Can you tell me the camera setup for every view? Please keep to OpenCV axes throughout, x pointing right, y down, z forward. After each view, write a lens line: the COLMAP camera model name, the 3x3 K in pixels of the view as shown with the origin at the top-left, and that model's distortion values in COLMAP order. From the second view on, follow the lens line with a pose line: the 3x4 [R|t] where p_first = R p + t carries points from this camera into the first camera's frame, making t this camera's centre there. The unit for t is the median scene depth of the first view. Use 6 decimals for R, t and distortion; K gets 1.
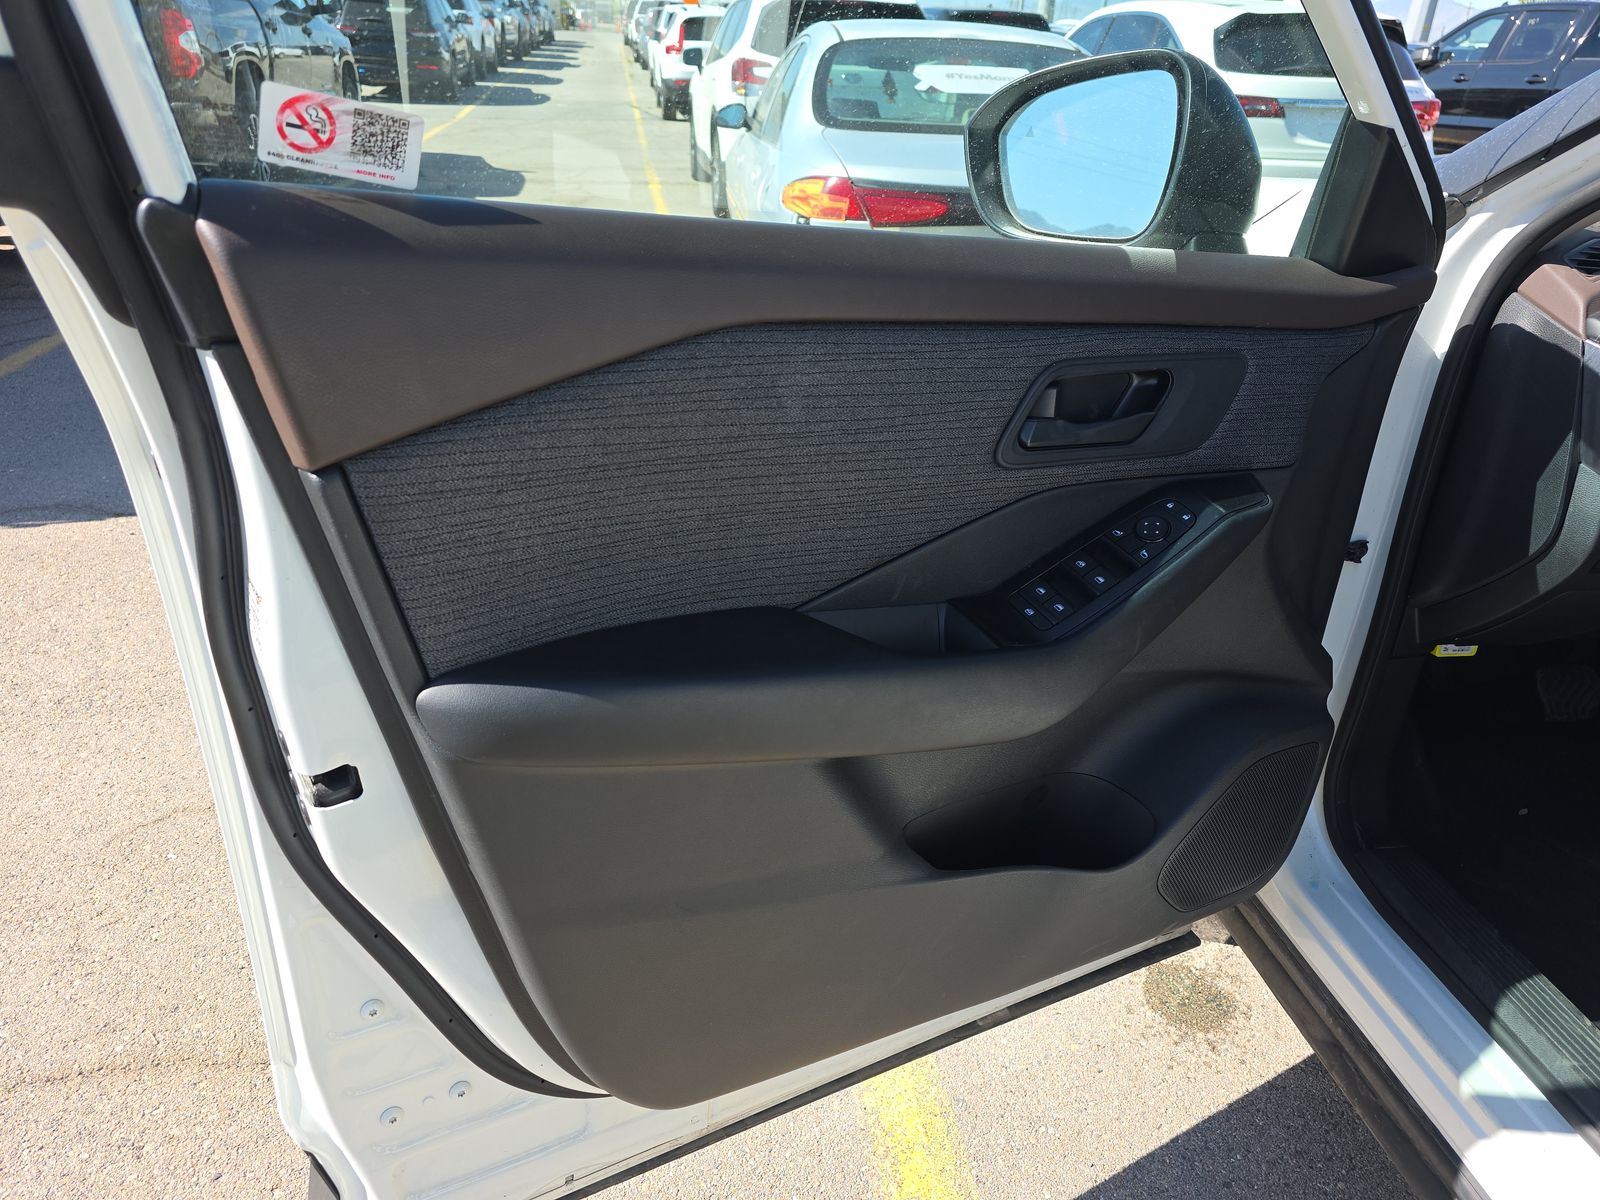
lens RADIAL K [[1080.2, 0, 800.0], [0, 1080.2, 600.0], [0, 0, 1]] dist [0.054034, -0.051492]
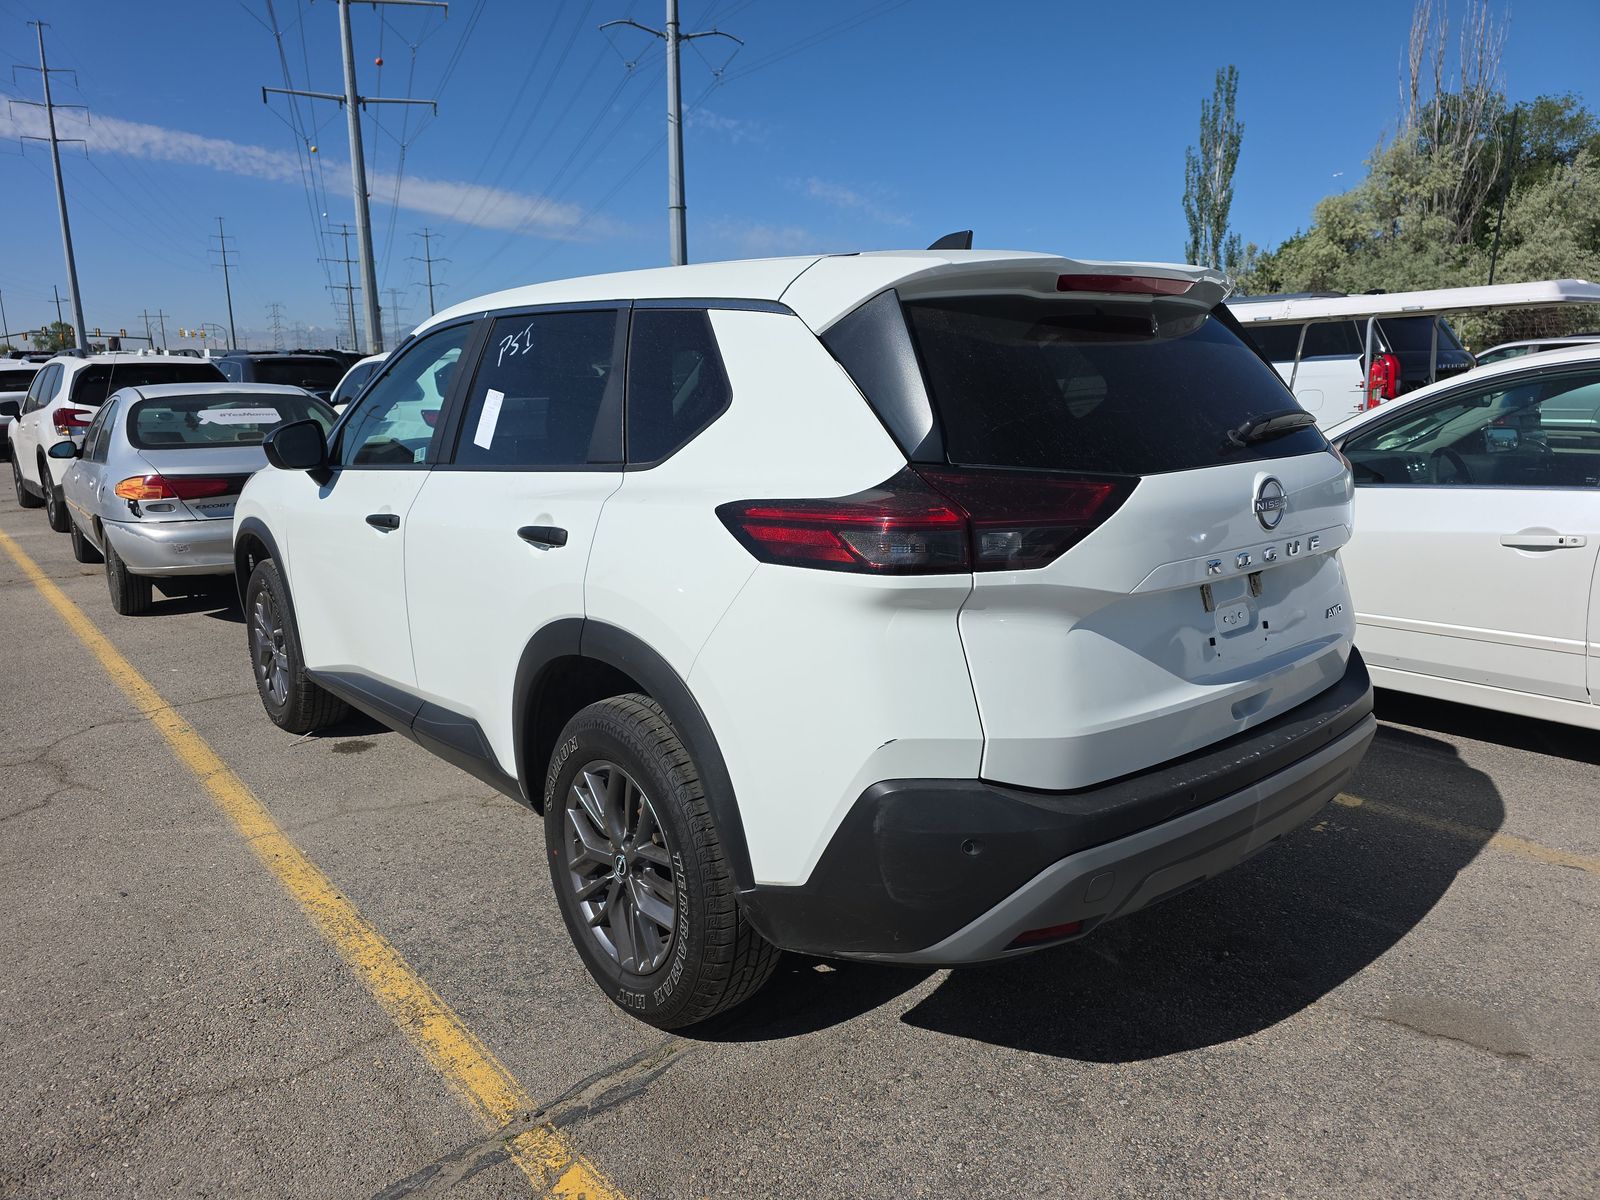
lens RADIAL K [[1080.2, 0, 800.0], [0, 1080.2, 600.0], [0, 0, 1]] dist [0.054034, -0.051492]
pose [[0.852422, -0.151236, 0.500504, 0.007854], [0.275124, 0.943754, -0.183400, 0.222201], [-0.444616, 0.294034, 0.846085, -0.478433]]
